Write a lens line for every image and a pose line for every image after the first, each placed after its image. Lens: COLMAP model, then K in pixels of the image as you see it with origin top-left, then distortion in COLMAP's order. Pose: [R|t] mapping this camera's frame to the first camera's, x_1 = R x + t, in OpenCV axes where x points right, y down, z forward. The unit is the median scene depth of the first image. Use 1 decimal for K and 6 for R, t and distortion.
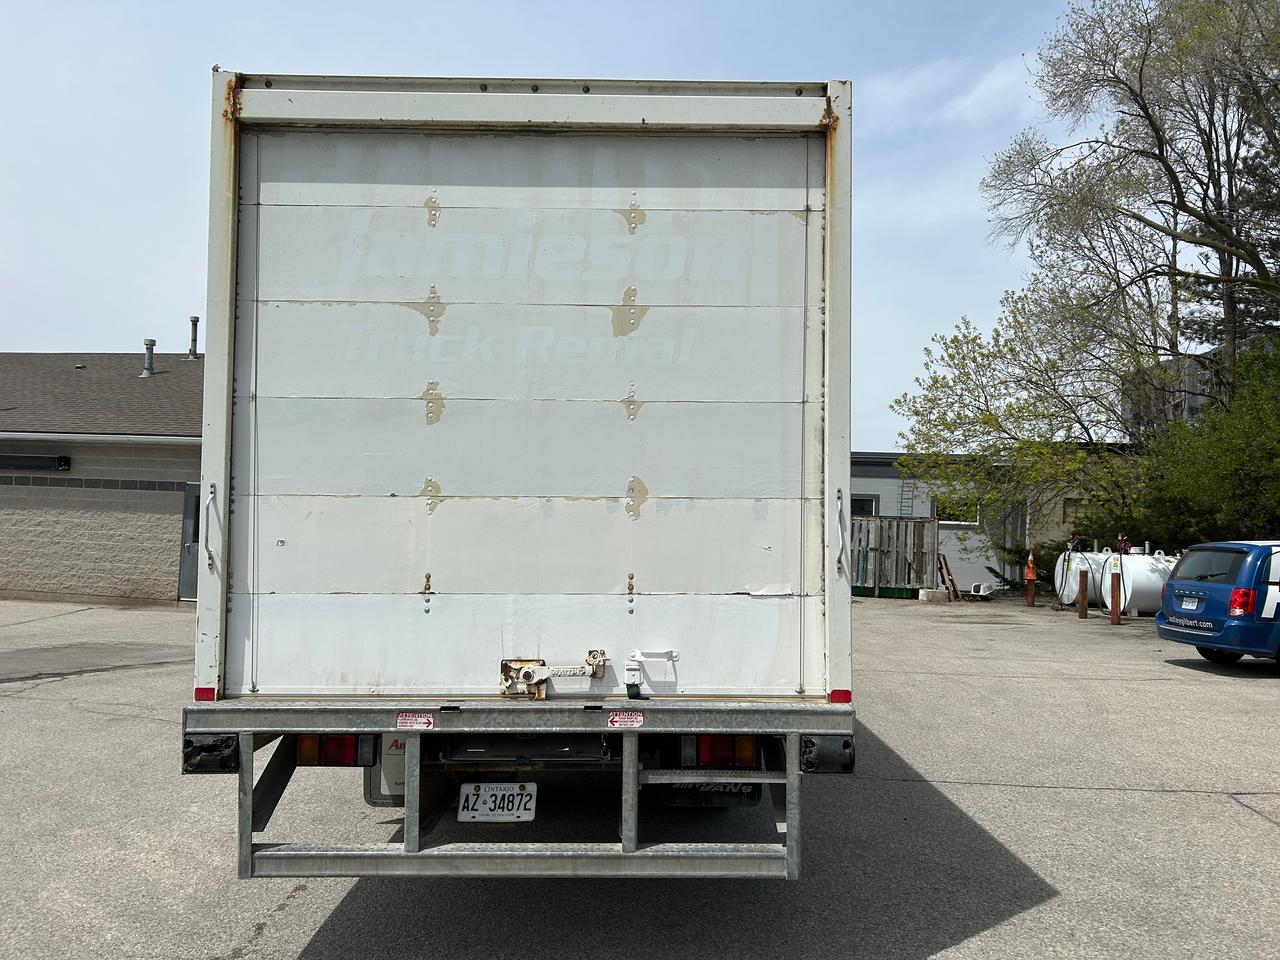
lens RADIAL K [[980.9, 0, 641.6], [0, 980.9, 481.8], [0, 0, 1]] dist [0.013629, -0.000469]
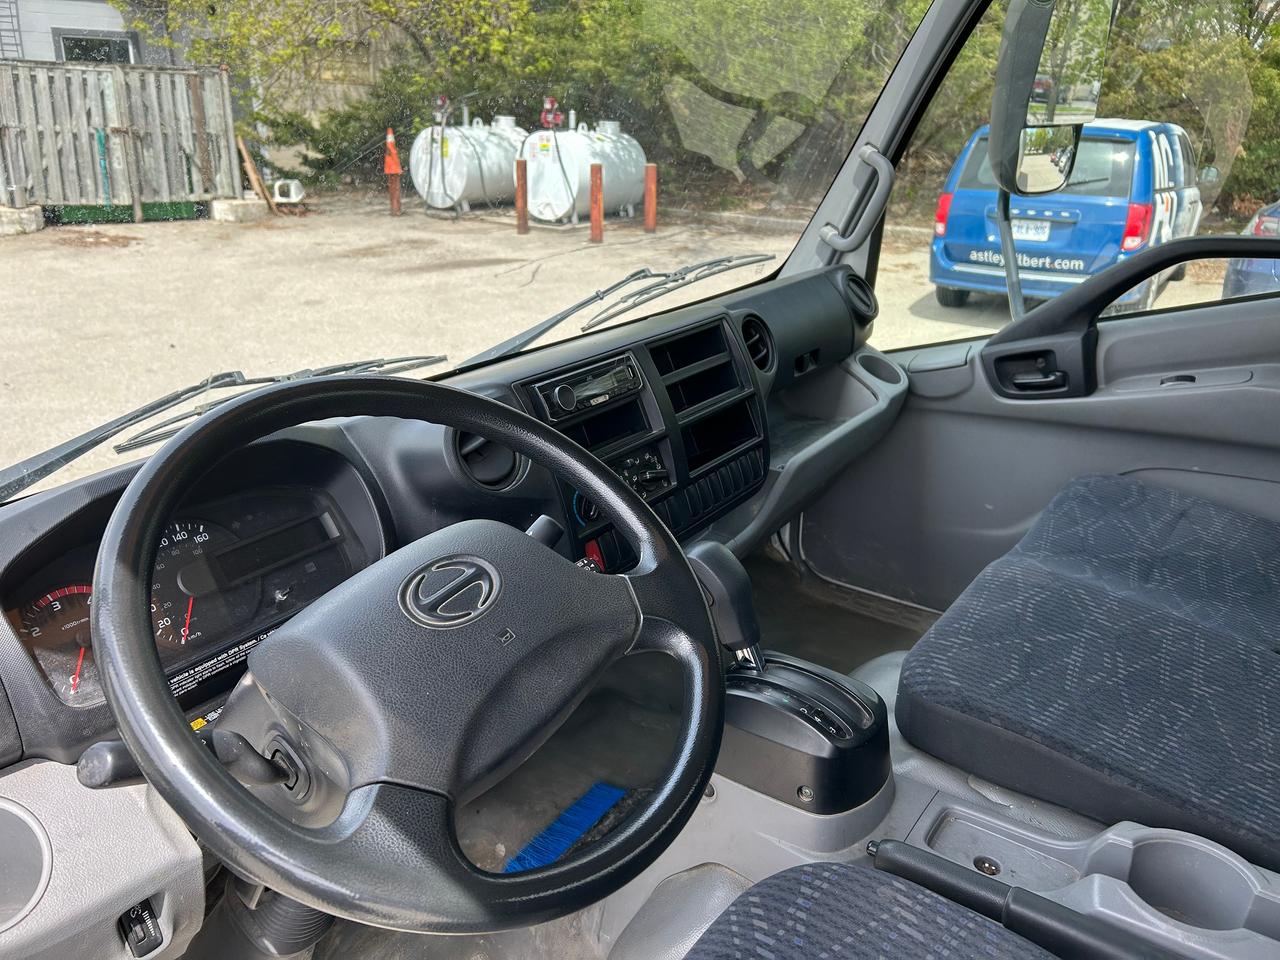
lens RADIAL K [[980.9, 0, 640.4], [0, 980.9, 483.2], [0, 0, 1]] dist [0.013629, -0.000469]
pose [[0.579452, -0.307978, 0.754576, -0.061744], [-0.043765, 0.912759, 0.406147, 0.013752], [-0.813831, -0.268367, 0.515421, 0.445824]]
